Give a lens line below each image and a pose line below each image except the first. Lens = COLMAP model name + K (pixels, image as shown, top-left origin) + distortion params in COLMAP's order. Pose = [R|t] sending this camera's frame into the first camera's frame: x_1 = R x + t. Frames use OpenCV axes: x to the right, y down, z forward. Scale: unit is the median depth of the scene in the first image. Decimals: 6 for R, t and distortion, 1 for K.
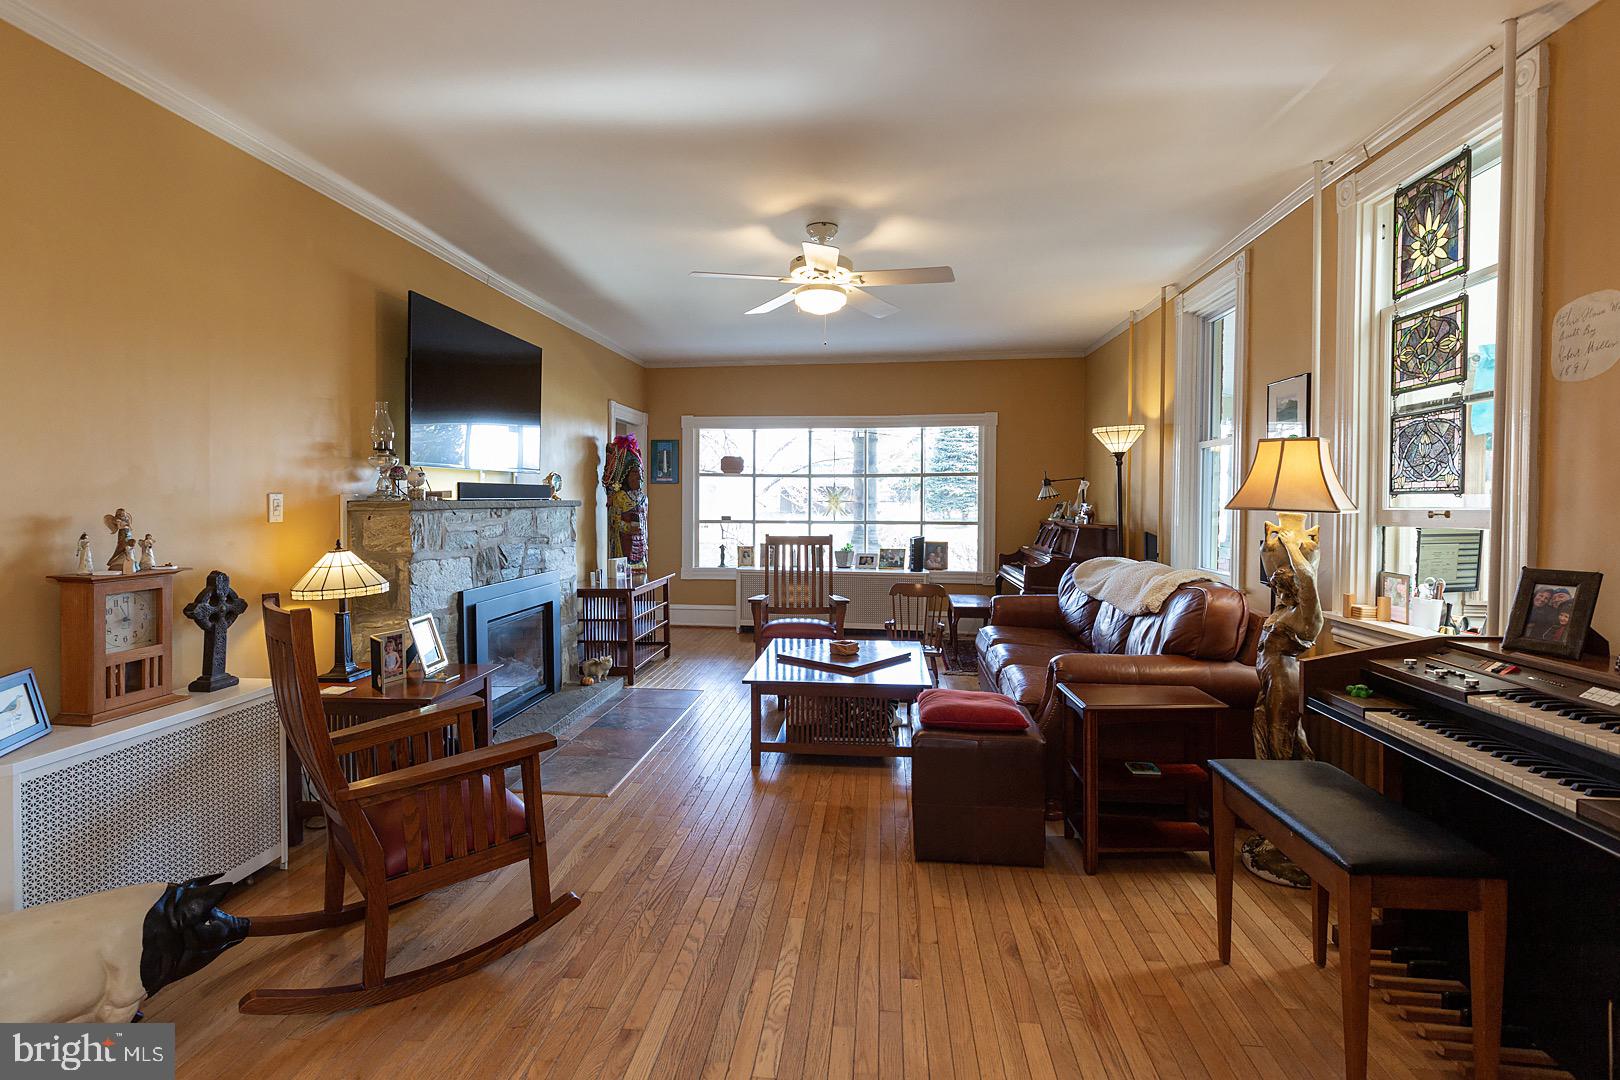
lens RADIAL K [[750.8, 0, 806.0], [0, 750.8, 527.3], [0, 0, 1]] dist [-0.019959, -0.000727]
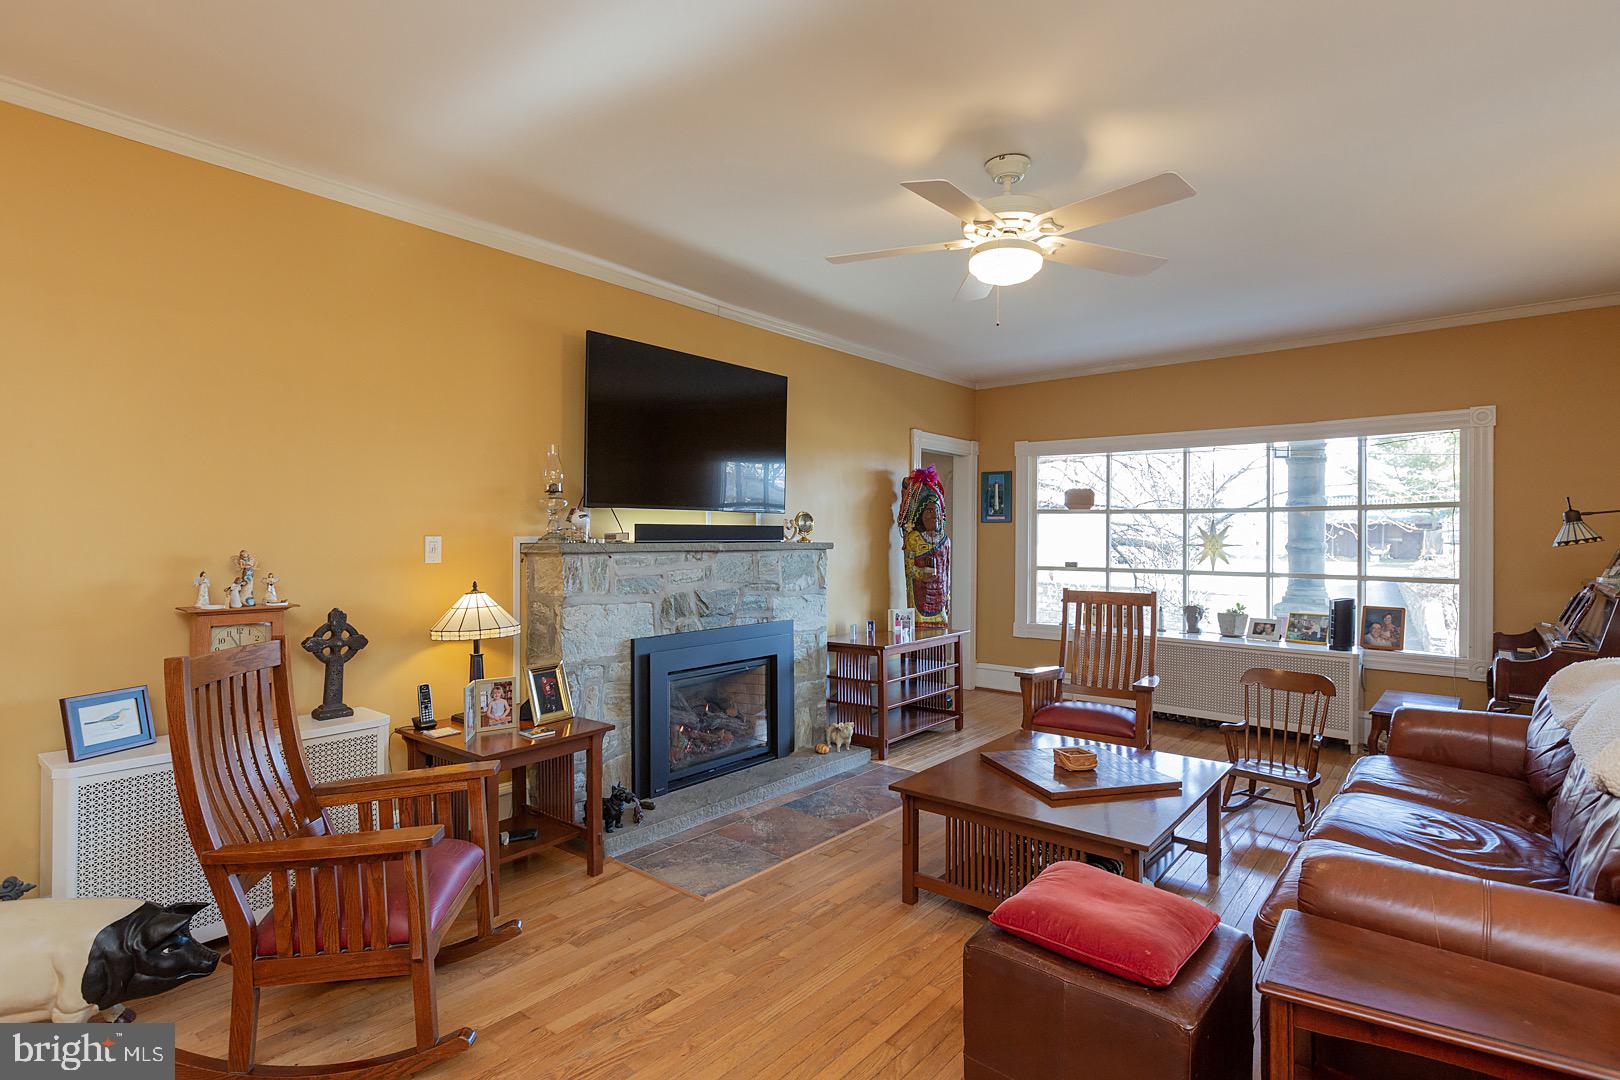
lens RADIAL K [[794.7, 0, 811.5], [0, 794.7, 539.2], [0, 0, 1]] dist [-0.010469, 0.000652]
pose [[0.834555, 0.004263, -0.550908, 0.196096], [-0.024380, 0.999276, -0.029200, -0.011524], [0.550385, 0.037800, 0.834055, 0.194987]]
